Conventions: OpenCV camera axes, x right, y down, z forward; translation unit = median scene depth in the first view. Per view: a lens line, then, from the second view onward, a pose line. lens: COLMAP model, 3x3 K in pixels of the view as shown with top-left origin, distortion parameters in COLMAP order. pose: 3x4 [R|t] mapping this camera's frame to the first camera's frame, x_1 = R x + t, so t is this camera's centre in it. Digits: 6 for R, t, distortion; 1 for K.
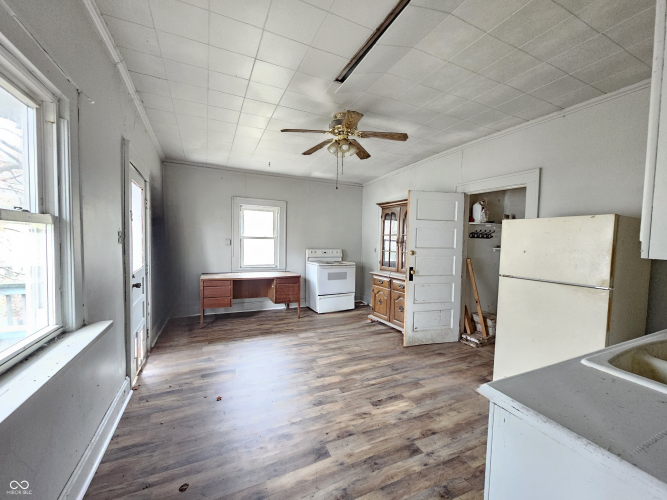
lens RADIAL K [[274.2, 0, 333.5], [0, 274.2, 250.0], [0, 0, 1]] dist [-0.009001, 0.004429]
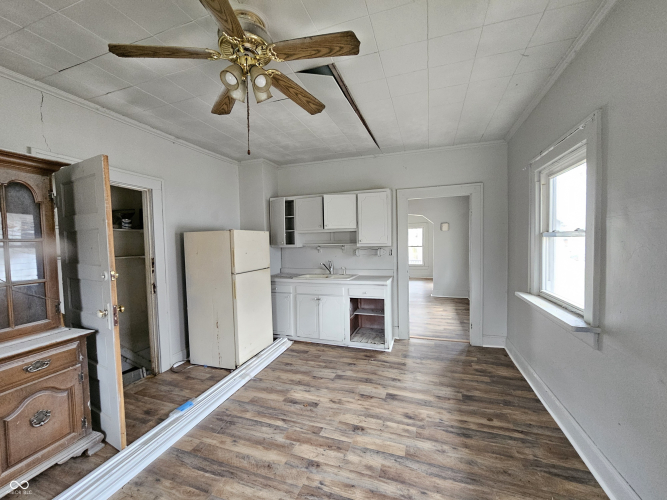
lens RADIAL K [[274.2, 0, 333.5], [0, 274.2, 250.0], [0, 0, 1]] dist [-0.009001, 0.004429]
pose [[-0.718933, -0.031000, 0.694388, -0.583564], [0.031565, 0.996518, 0.077169, -0.098756], [-0.694362, 0.077398, -0.715451, 1.592300]]
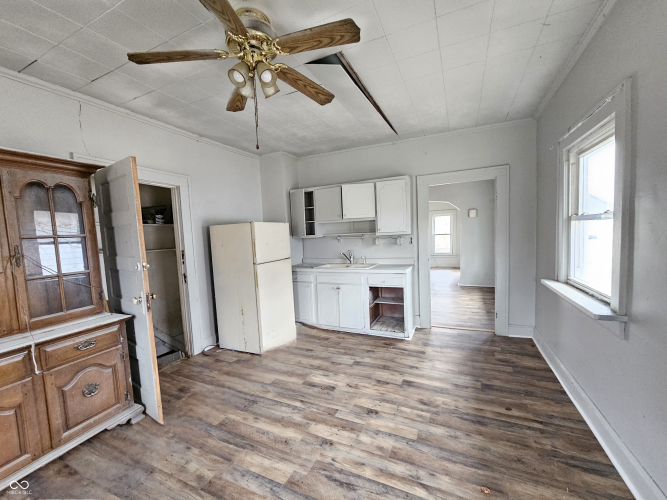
lens RADIAL K [[274.2, 0, 333.5], [0, 274.2, 250.0], [0, 0, 1]] dist [-0.009001, 0.004429]
pose [[-0.645626, -0.043894, 0.762392, -0.632136], [0.059346, 0.992443, 0.107396, -0.093975], [-0.761345, 0.114583, -0.638142, 1.567702]]
